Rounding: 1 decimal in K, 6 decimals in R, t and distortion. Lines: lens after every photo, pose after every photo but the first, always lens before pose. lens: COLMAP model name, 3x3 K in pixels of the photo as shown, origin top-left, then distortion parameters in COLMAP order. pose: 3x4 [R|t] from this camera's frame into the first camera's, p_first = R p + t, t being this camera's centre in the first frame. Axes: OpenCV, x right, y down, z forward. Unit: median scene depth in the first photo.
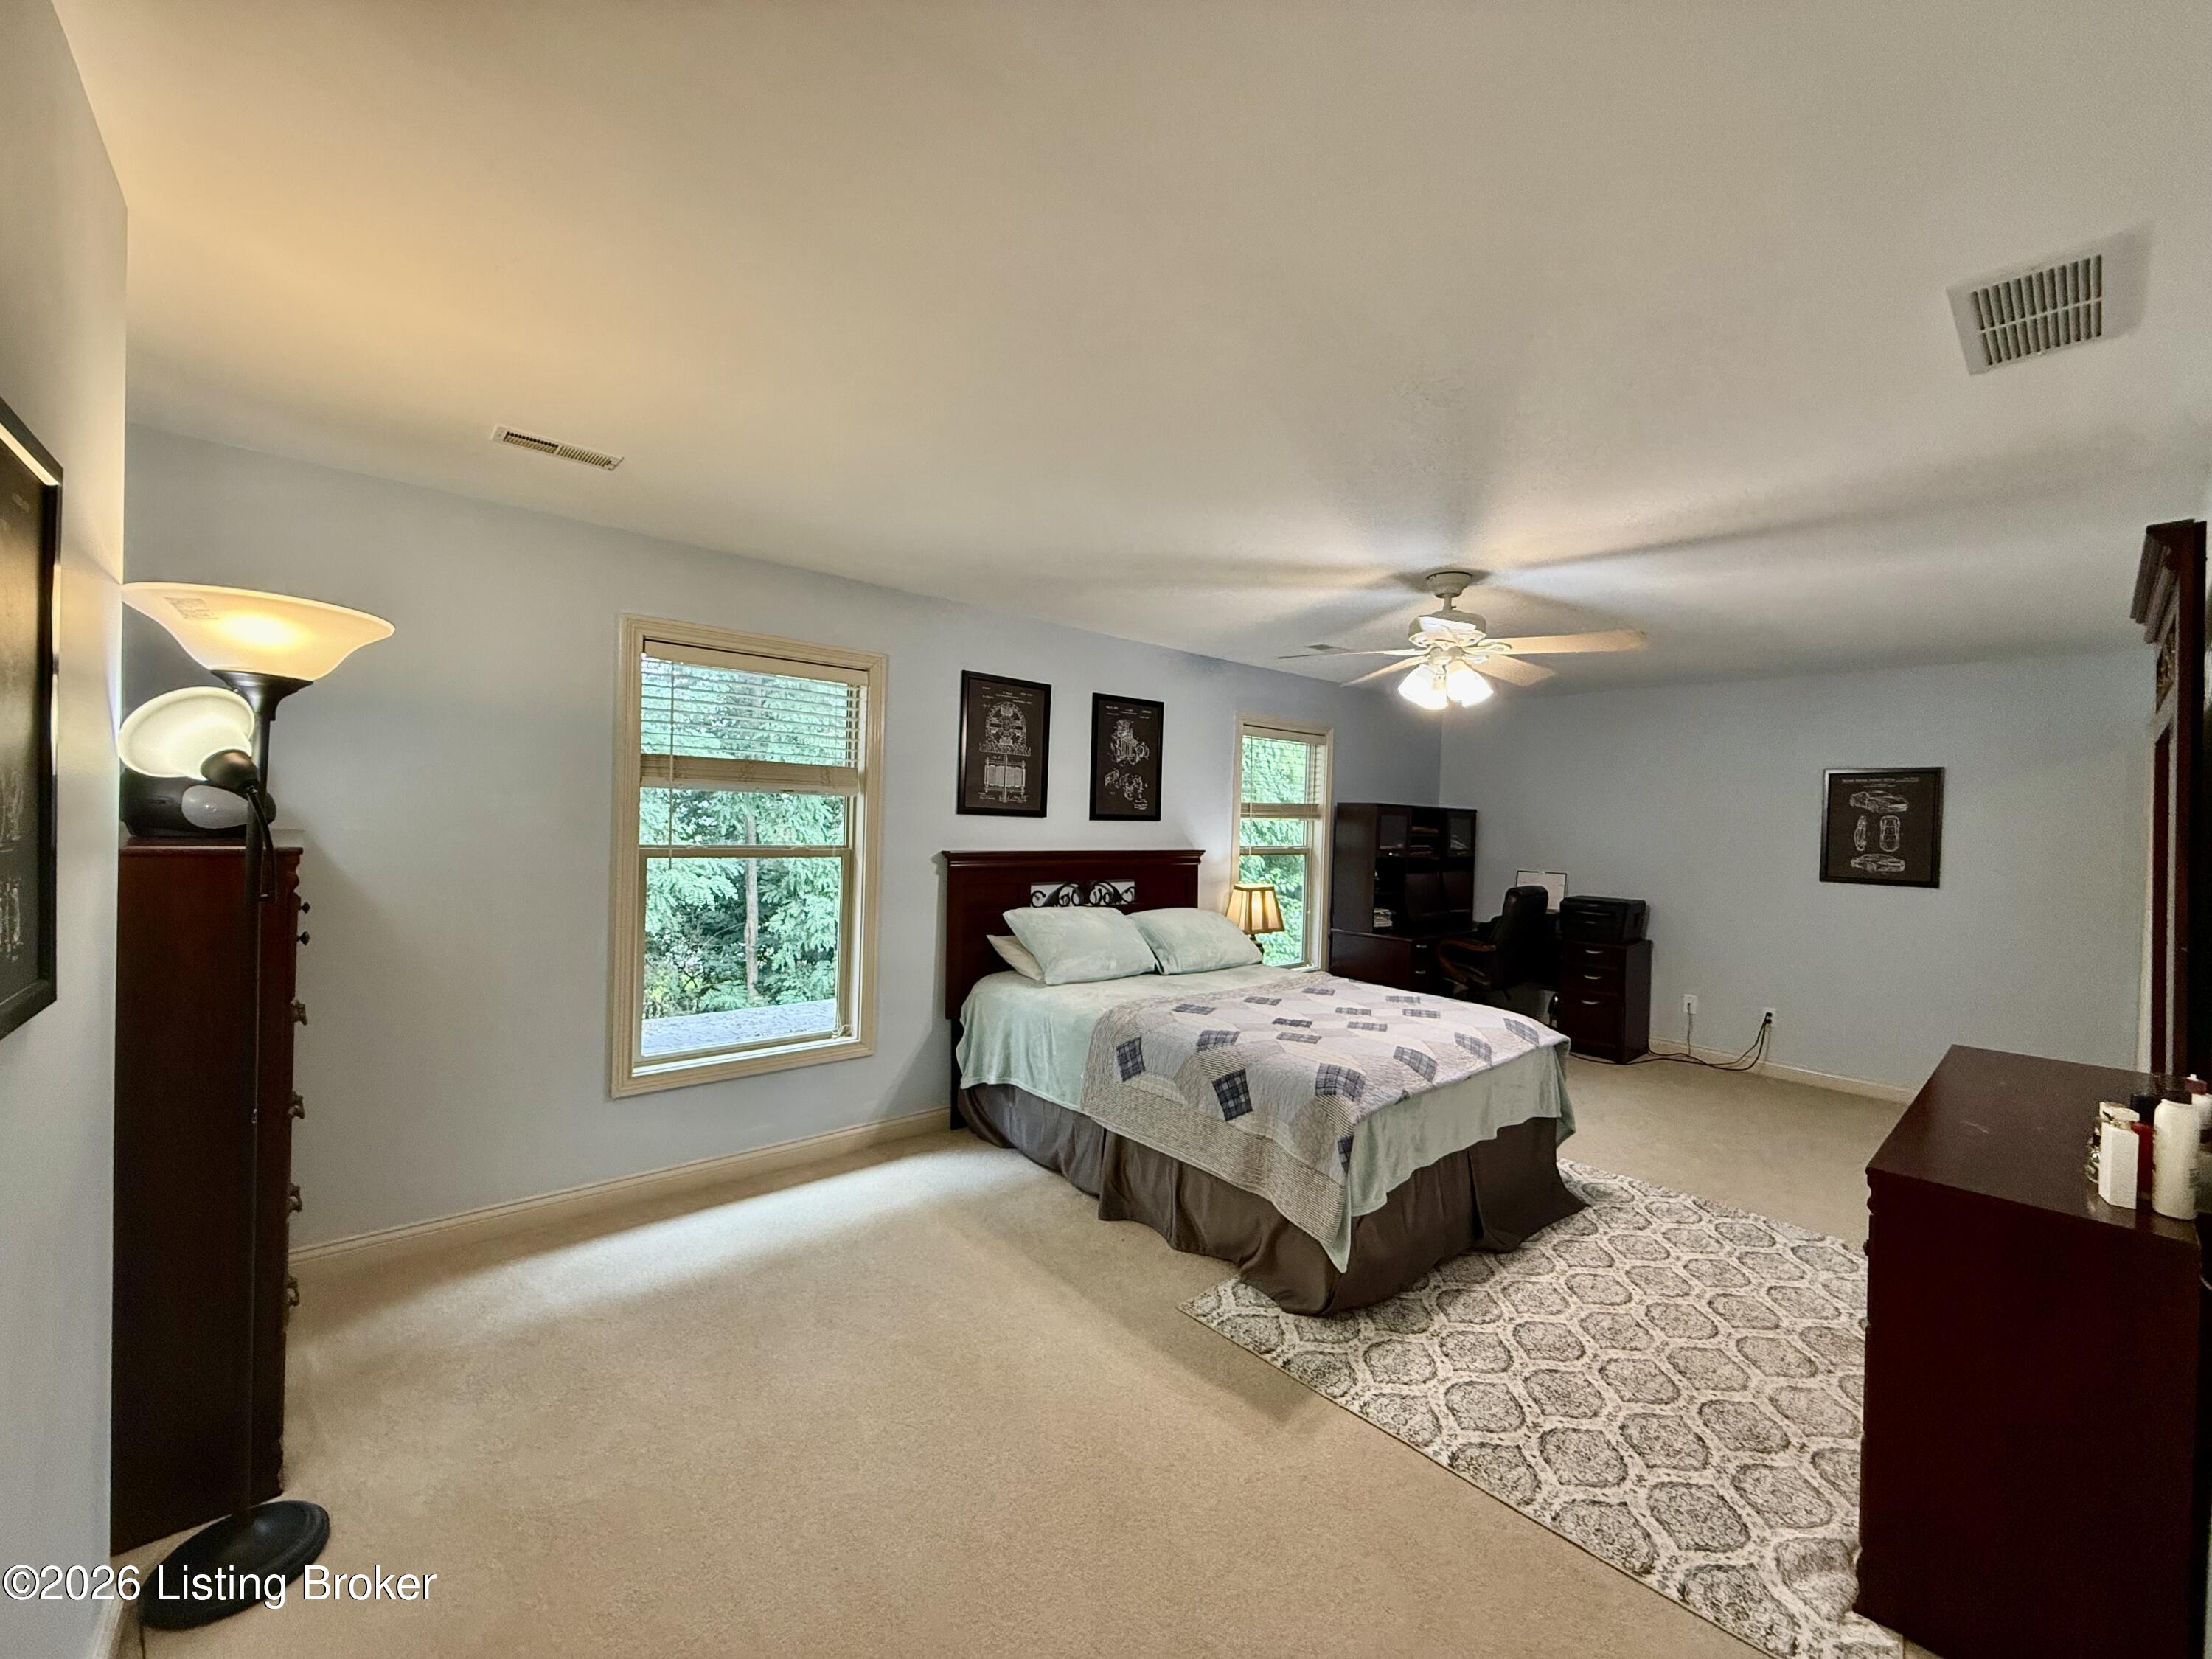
lens RADIAL K [[880.3, 0, 1107.8], [0, 880.3, 816.6], [0, 0, 1]] dist [-0.000779, -0.000082]
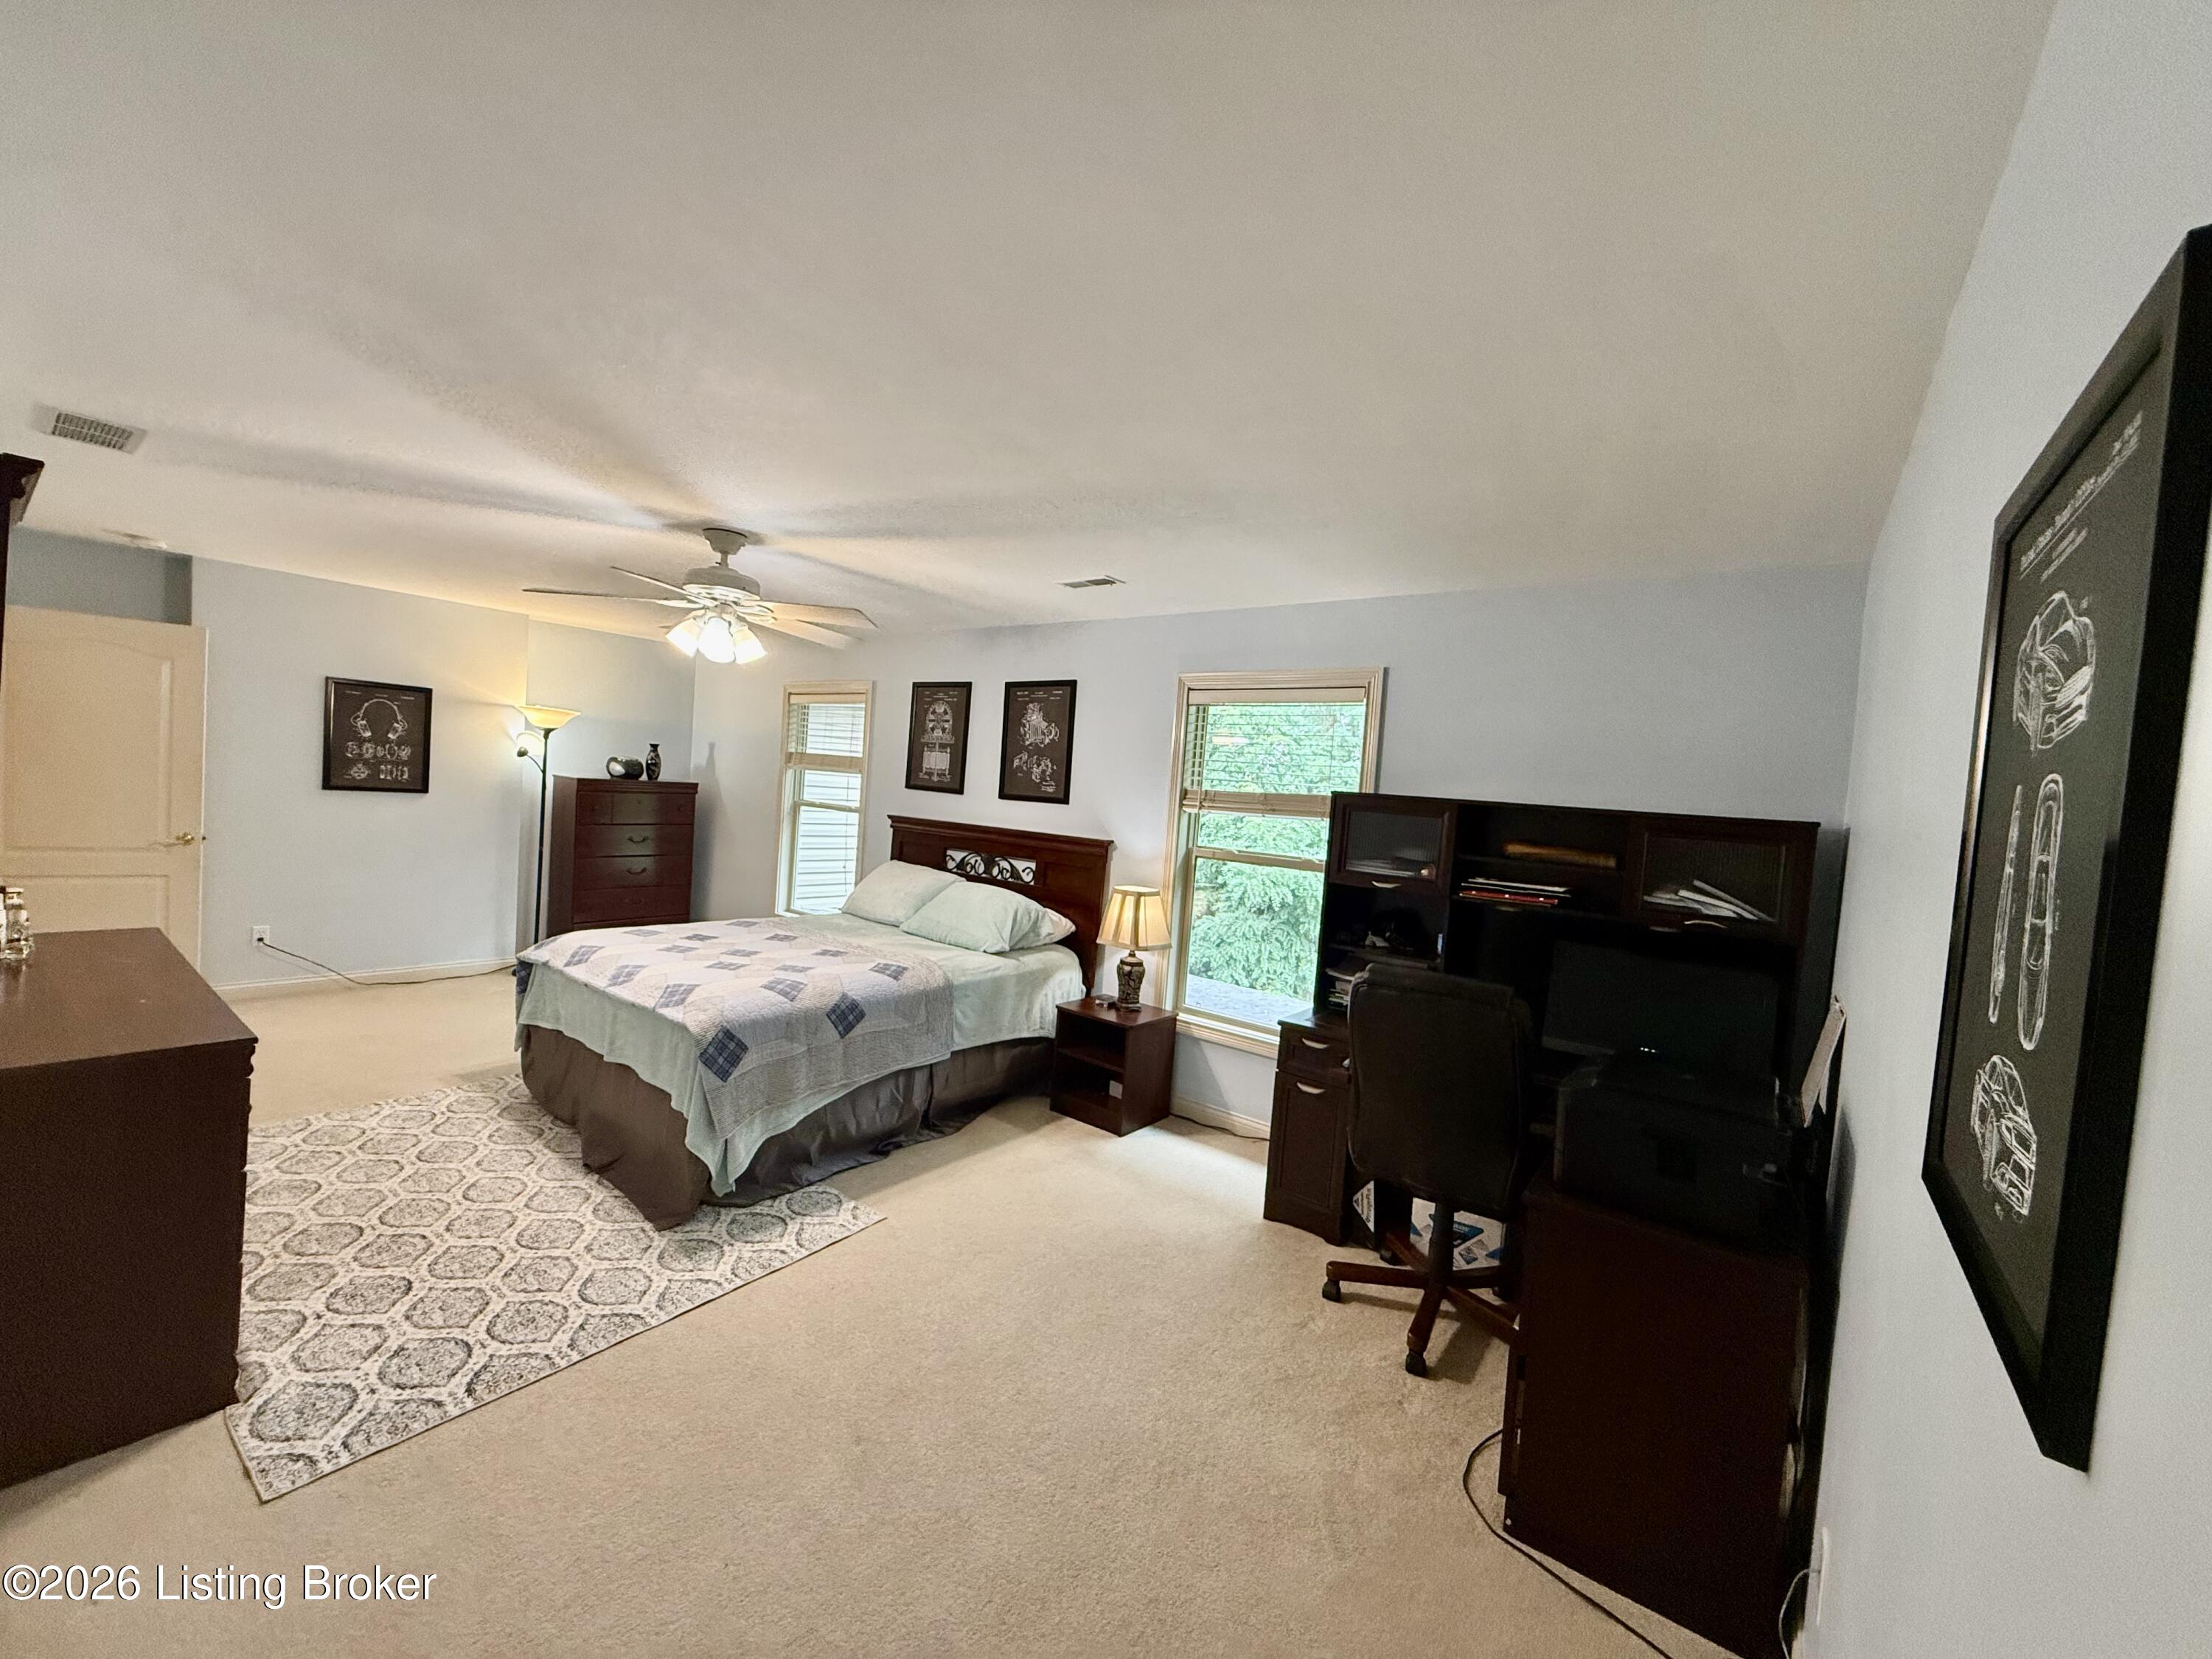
lens RADIAL K [[880.3, 0, 1098.7], [0, 880.3, 836.3], [0, 0, 1]] dist [-0.000779, -0.000082]
pose [[0.185187, 0.036316, -0.982032, 1.120860], [-0.070827, 0.997211, 0.023521, 0.015701], [0.980147, 0.065199, 0.187243, 0.961915]]
